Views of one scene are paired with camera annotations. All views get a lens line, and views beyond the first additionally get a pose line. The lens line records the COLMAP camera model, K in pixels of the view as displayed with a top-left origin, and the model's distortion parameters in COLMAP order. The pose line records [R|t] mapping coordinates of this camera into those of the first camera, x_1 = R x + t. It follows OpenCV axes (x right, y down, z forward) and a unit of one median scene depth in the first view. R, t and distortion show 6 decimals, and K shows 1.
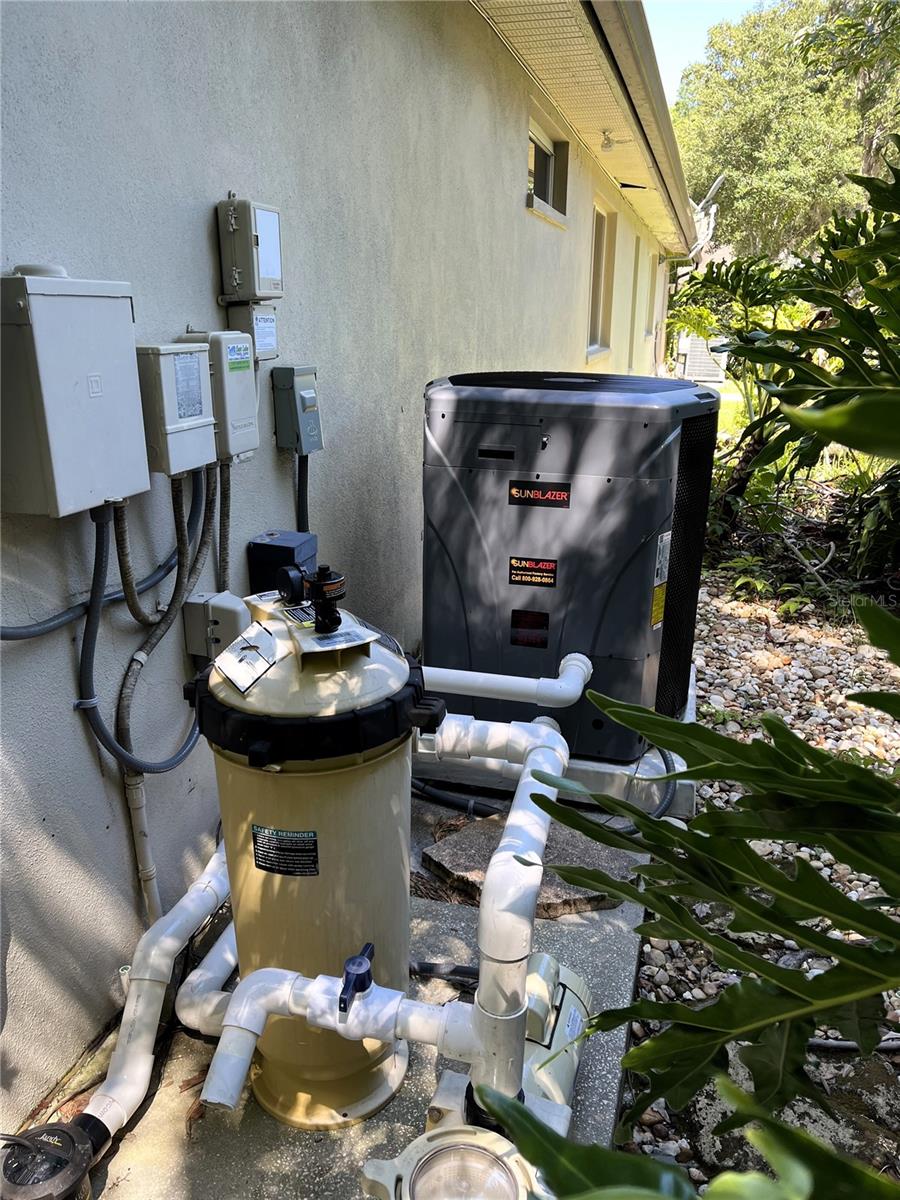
lens RADIAL K [[889.7, 0, 450.0], [0, 889.7, 600.0], [0, 0, 1]] dist [0.025250, -0.006151]
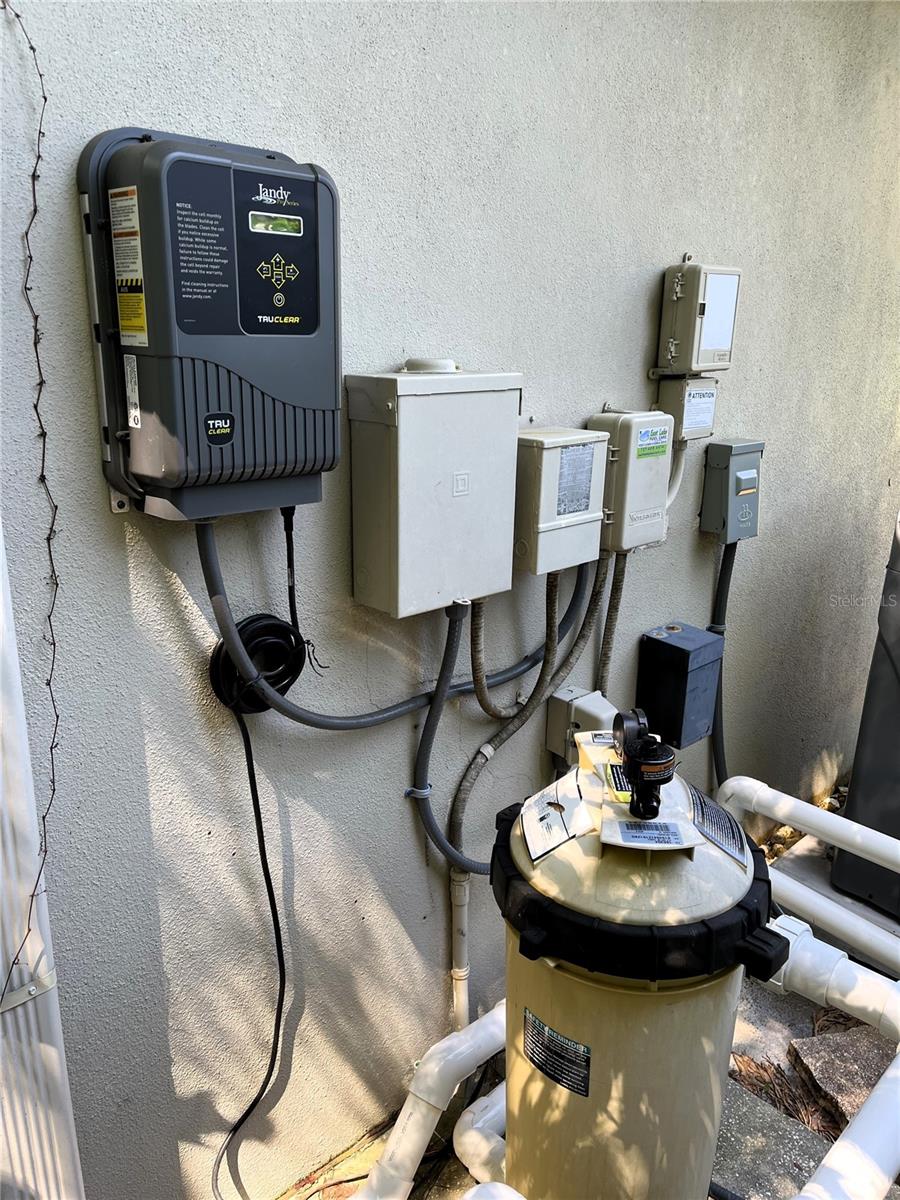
lens RADIAL K [[913.5, 0, 450.0], [0, 913.5, 600.0], [0, 0, 1]] dist [0.077527, -0.112033]
pose [[0.860326, 0.166375, -0.481828, 0.058411], [-0.180244, 0.983462, 0.017754, -0.100700], [0.476814, 0.071572, 0.876086, 0.118604]]
